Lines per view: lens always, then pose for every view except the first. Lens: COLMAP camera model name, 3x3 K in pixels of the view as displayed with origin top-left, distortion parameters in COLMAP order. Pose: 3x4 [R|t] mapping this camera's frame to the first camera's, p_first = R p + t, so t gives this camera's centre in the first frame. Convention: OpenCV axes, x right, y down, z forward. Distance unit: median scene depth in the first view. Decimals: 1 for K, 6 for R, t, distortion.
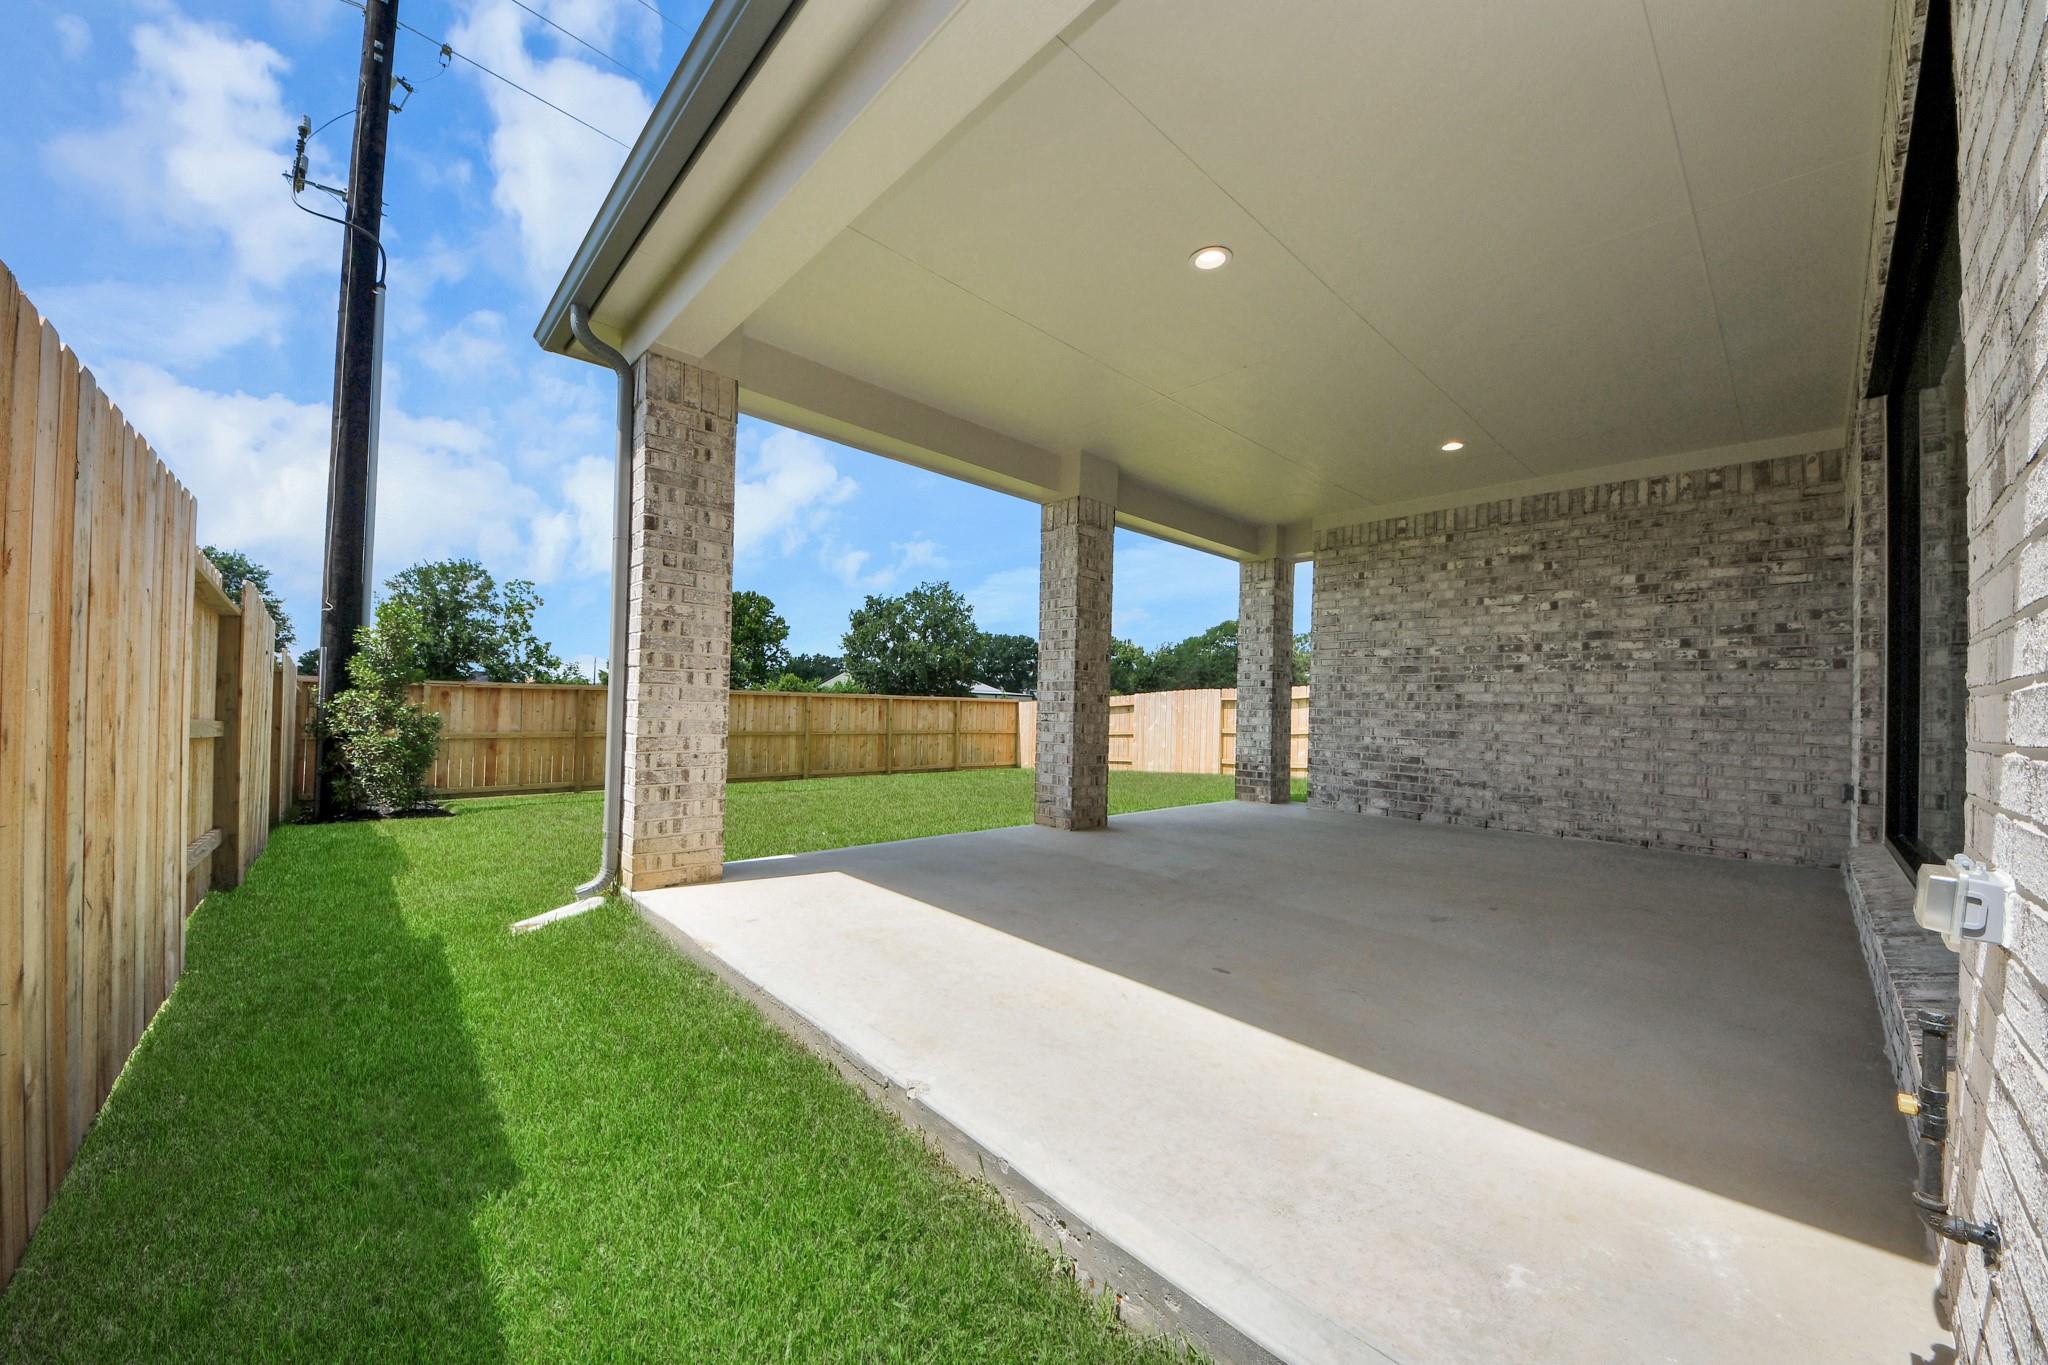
lens RADIAL K [[732.0, 0, 1022.7], [0, 732.0, 695.3], [0, 0, 1]] dist [0.010286, -0.000078]
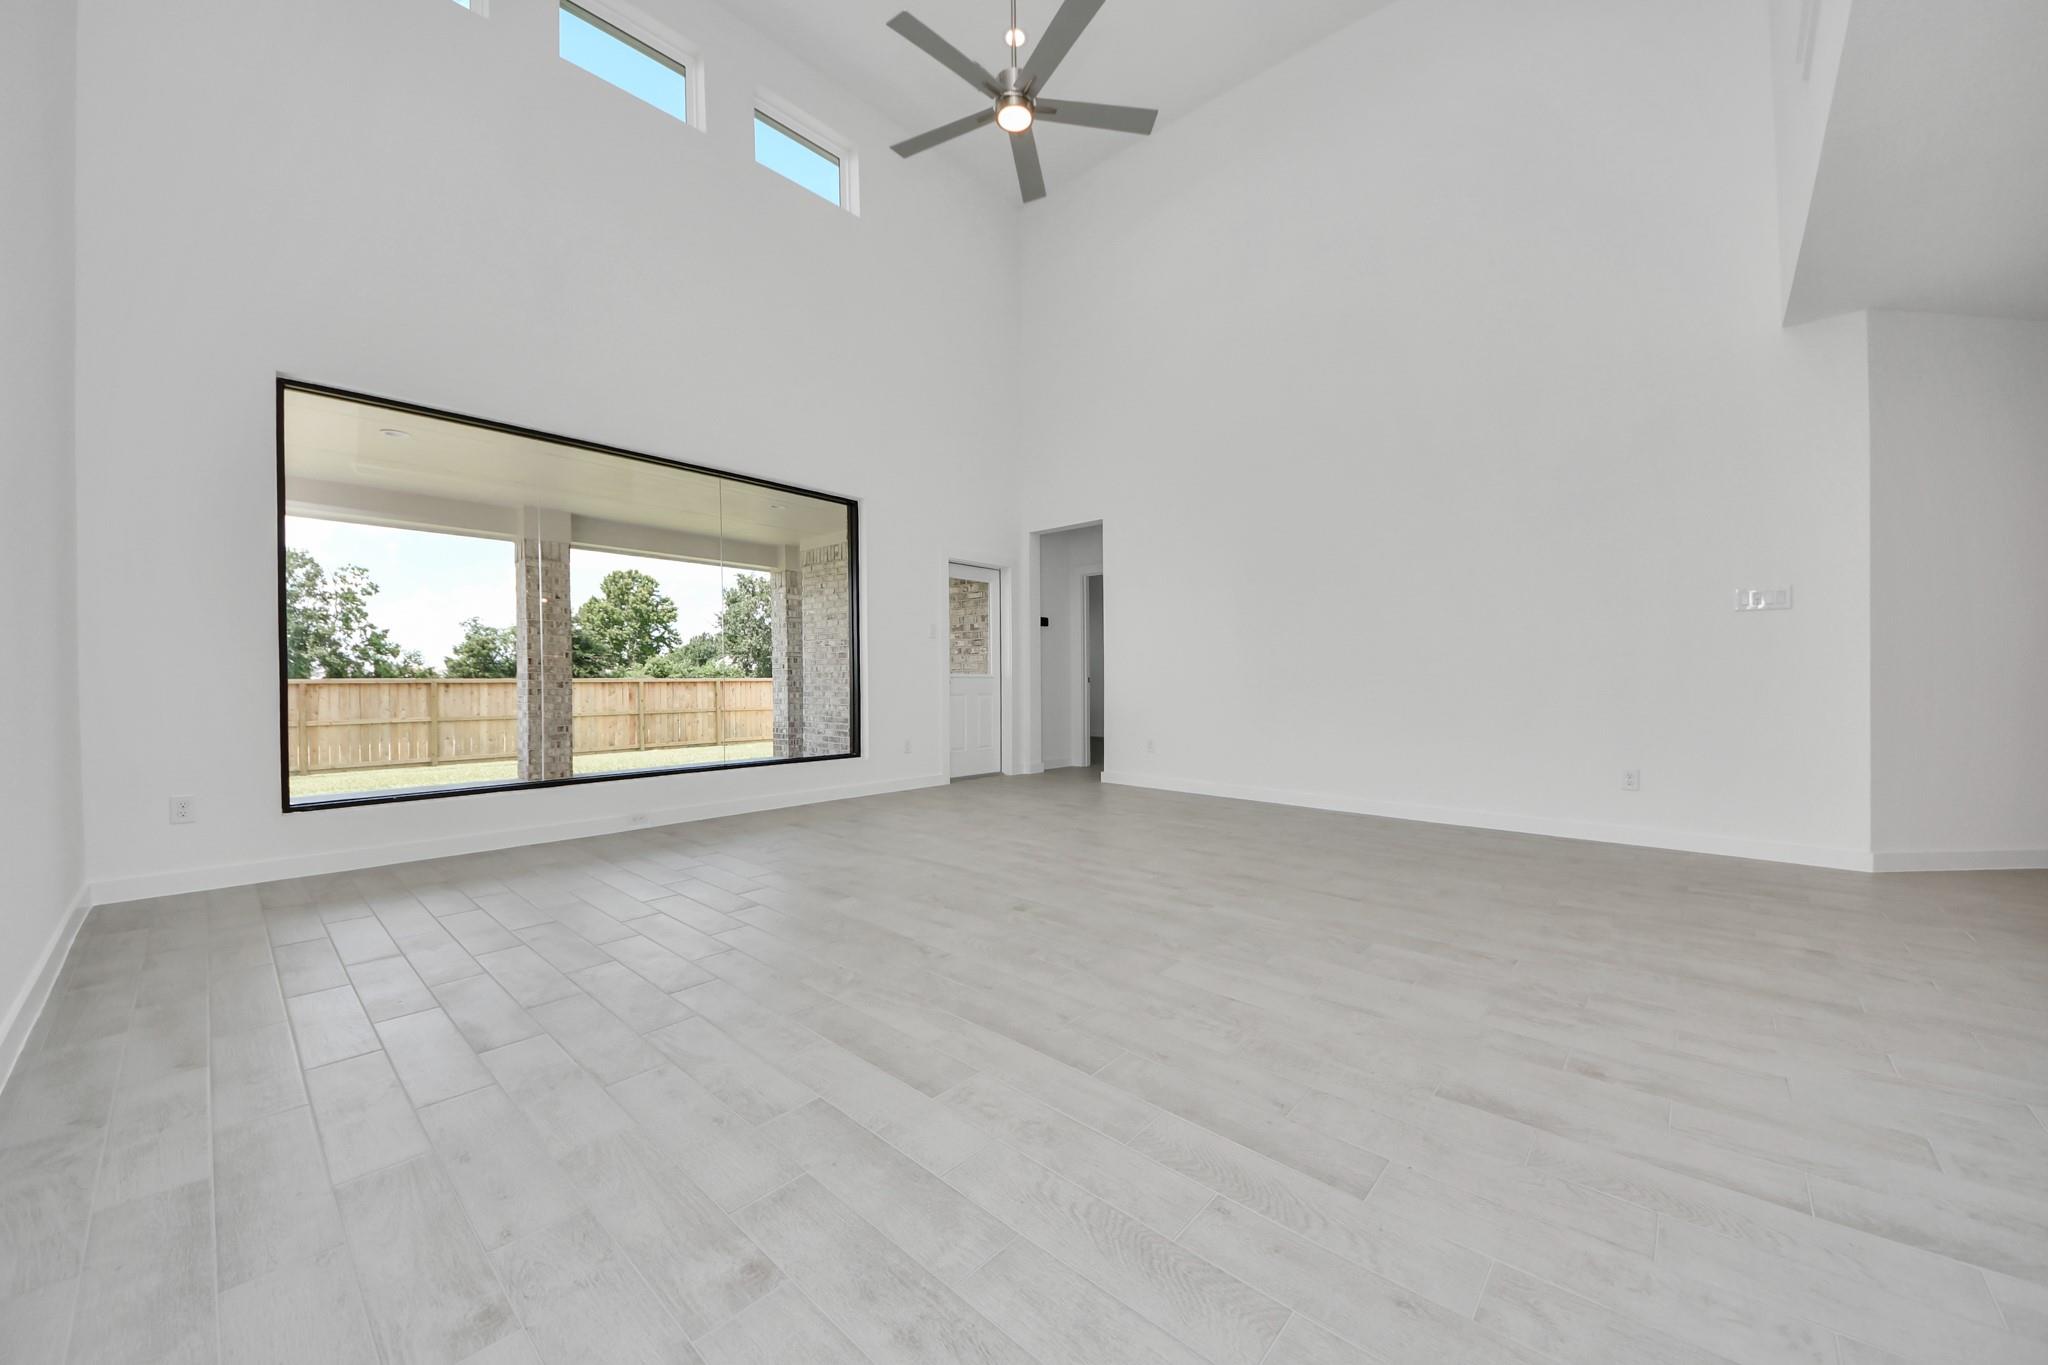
lens RADIAL K [[743.3, 0, 1008.0], [0, 743.3, 670.2], [0, 0, 1]] dist [0.017579, -0.014755]
pose [[0.995565, -0.029469, 0.089339, 0.611628], [0.029121, 0.999562, 0.005190, -0.004505], [-0.089453, -0.002565, 0.995988, -0.359043]]
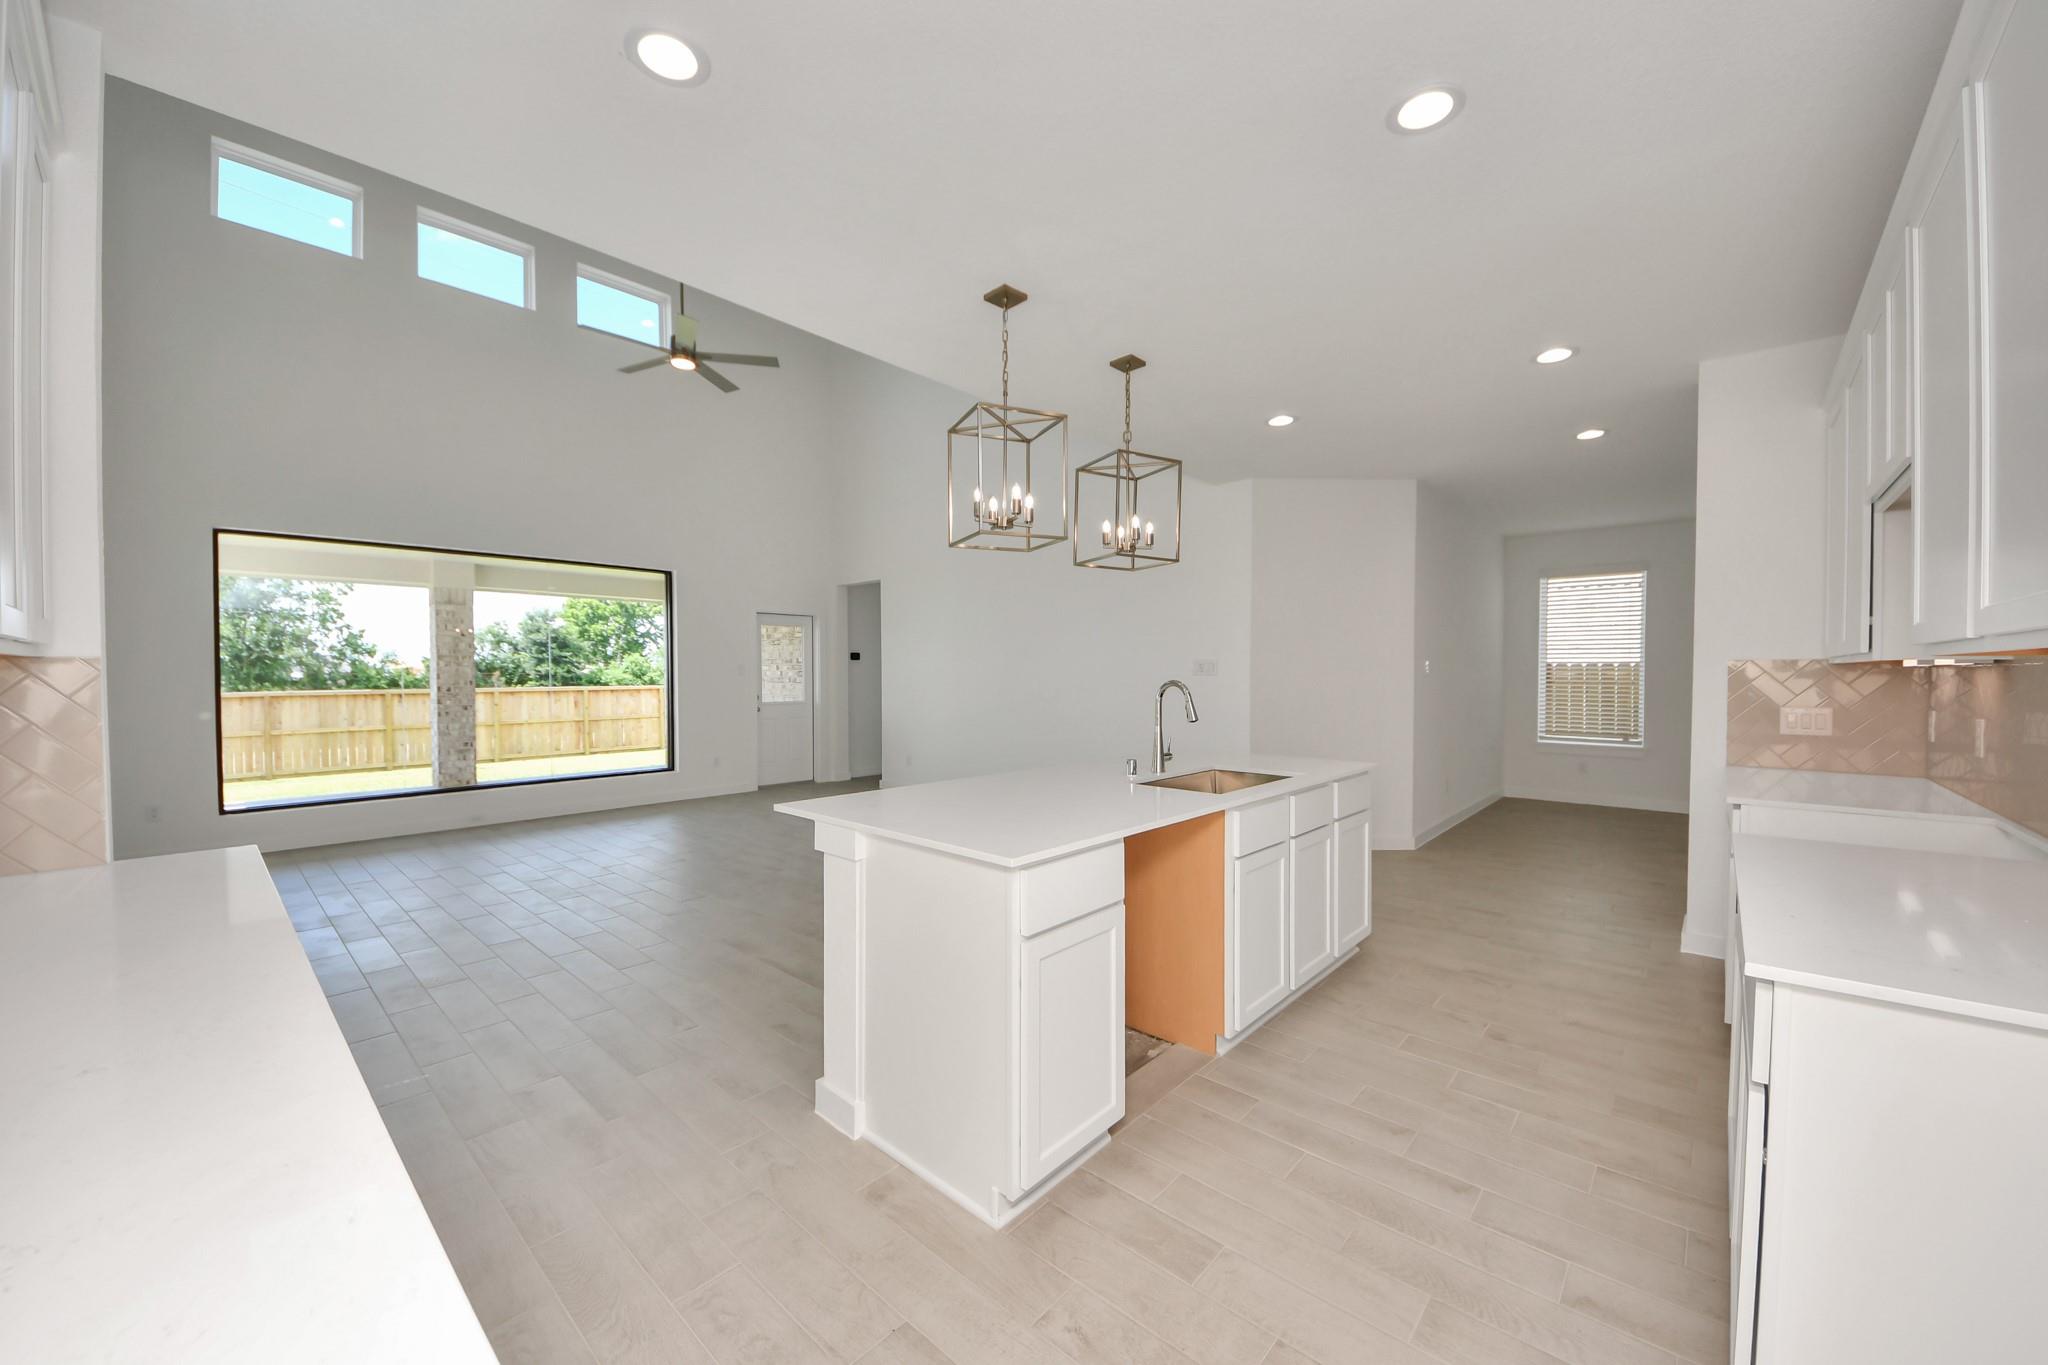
lens RADIAL K [[777.0, 0, 1028.5], [0, 777.0, 668.0], [0, 0, 1]] dist [-0.017633, -0.000051]
pose [[0.993992, -0.033800, 0.104101, 0.895999], [0.032769, 0.999396, 0.011602, -0.048499], [-0.104430, -0.008121, 0.994499, -0.656565]]
